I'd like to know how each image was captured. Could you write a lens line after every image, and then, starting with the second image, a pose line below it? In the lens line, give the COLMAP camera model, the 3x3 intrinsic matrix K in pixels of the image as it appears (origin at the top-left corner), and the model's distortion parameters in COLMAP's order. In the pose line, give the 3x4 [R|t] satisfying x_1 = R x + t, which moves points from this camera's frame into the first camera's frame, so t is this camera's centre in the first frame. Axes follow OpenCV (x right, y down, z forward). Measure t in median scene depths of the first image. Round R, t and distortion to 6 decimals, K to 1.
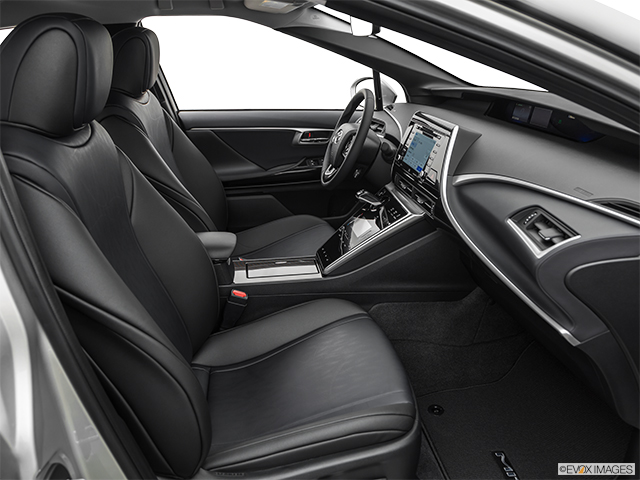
lens RADIAL K [[471.4, 0, 320.0], [0, 471.4, 240.0], [0, 0, 1]] dist [0.001169, -0.001573]
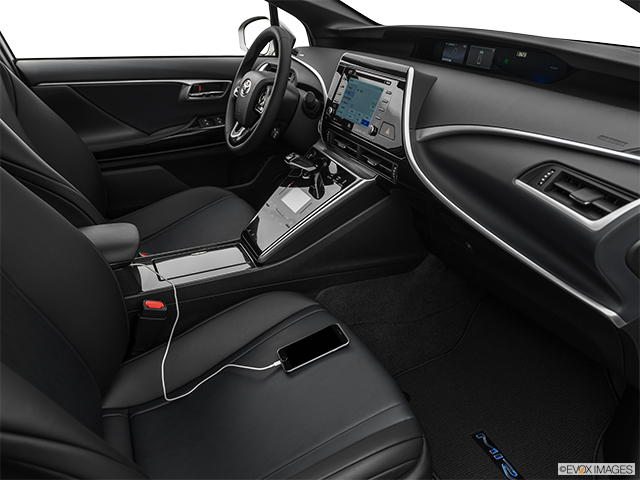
lens RADIAL K [[471.4, 0, 320.0], [0, 471.4, 240.0], [0, 0, 1]] dist [0.001169, -0.001573]
pose [[0.958035, -0.115785, 0.262226, -0.092494], [0.092203, 0.990650, 0.100559, -0.034485], [-0.271417, -0.072161, 0.959753, 0.193598]]
